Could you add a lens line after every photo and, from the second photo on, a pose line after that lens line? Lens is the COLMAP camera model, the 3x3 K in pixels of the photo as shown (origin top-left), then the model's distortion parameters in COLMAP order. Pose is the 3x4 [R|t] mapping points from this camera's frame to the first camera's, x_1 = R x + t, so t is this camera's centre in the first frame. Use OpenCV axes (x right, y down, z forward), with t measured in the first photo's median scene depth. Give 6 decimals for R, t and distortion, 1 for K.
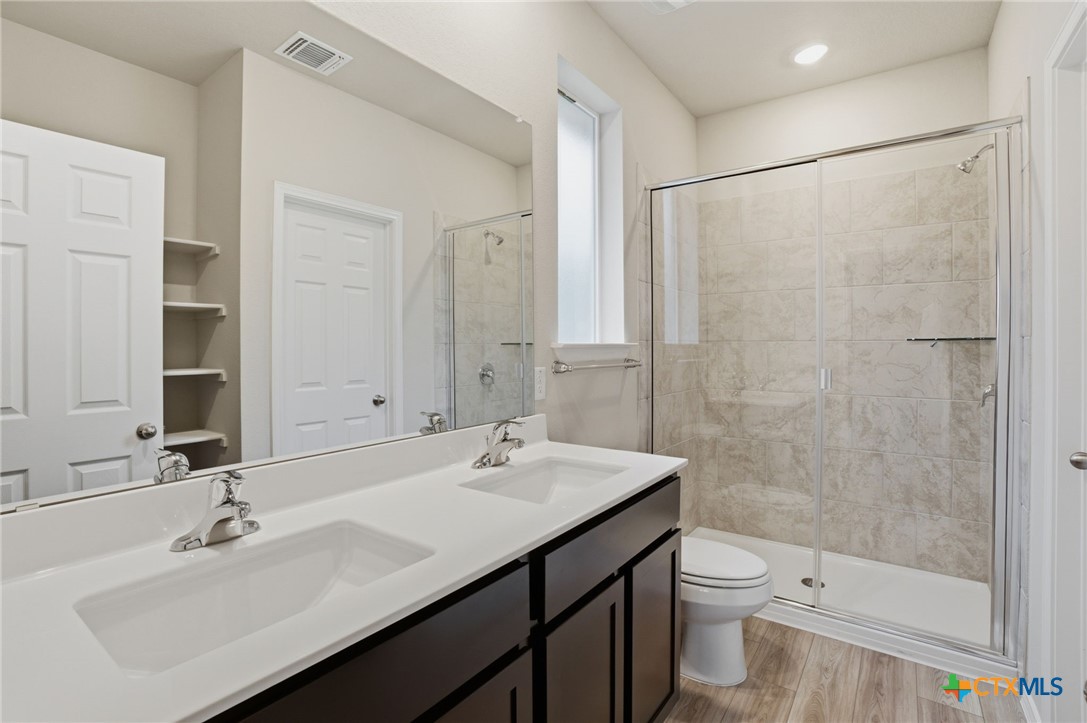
lens RADIAL K [[521.9, 0, 550.7], [0, 521.9, 355.5], [0, 0, 1]] dist [-0.014287, -0.000076]
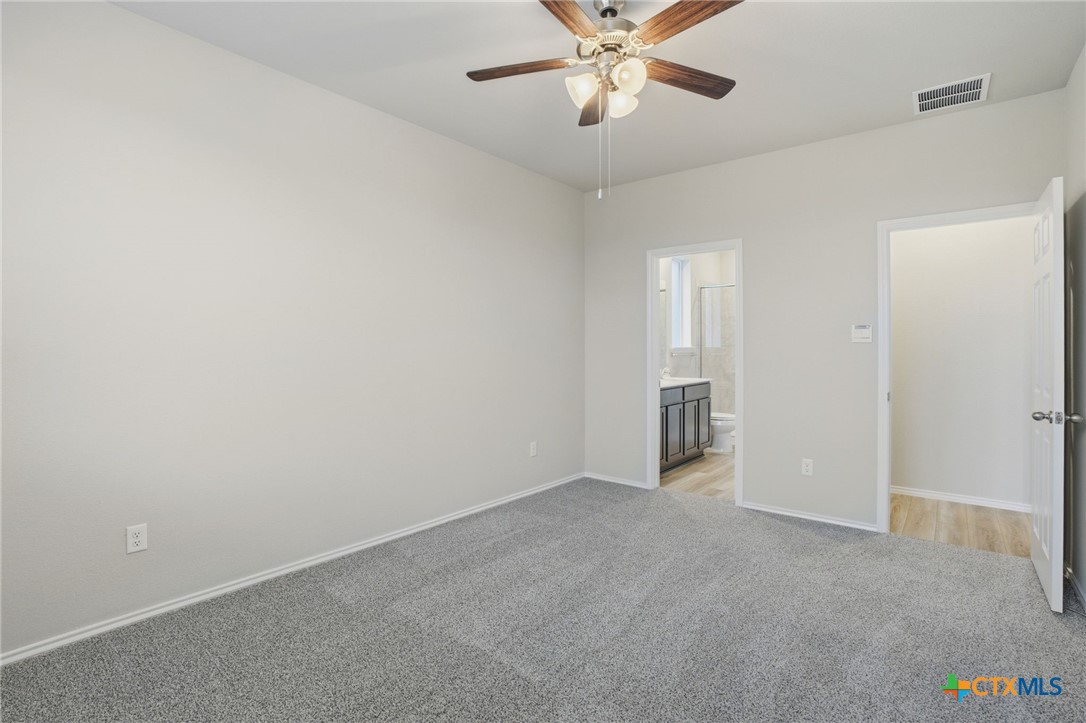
lens RADIAL K [[521.4, 0, 550.2], [0, 521.4, 355.5], [0, 0, 1]] dist [-0.014287, -0.000076]
pose [[0.997308, 0.001323, -0.073310, -0.374882], [-0.001255, 0.999999, 0.000963, 0.017649], [0.073311, -0.000868, 0.997309, -1.690504]]
